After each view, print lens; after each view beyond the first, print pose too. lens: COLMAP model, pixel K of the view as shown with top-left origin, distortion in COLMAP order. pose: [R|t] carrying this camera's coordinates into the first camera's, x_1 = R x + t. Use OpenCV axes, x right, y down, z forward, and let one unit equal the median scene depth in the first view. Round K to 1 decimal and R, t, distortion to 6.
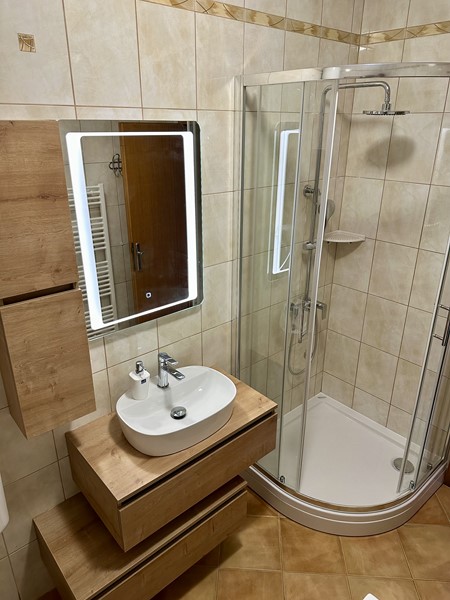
lens RADIAL K [[423.6, 0, 224.5], [0, 423.6, 300.4], [0, 0, 1]] dist [0.006593, -0.006496]
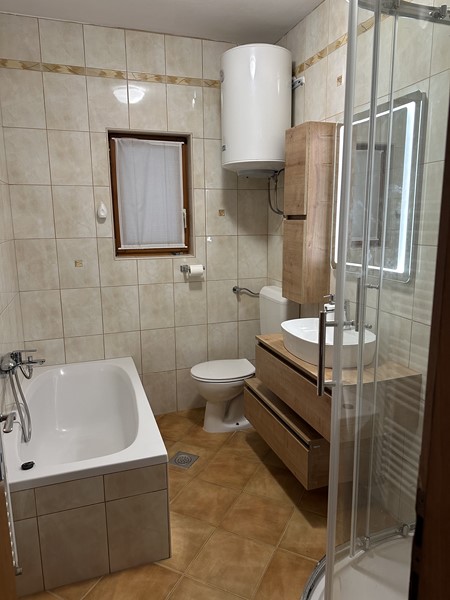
lens RADIAL K [[423.6, 0, 224.8], [0, 423.6, 299.4], [0, 0, 1]] dist [0.006593, -0.006496]
pose [[-0.383556, 0.171915, -0.907375, 0.965446], [-0.338827, 0.887809, 0.311434, -0.115288], [0.859116, 0.426896, -0.282275, 0.947179]]
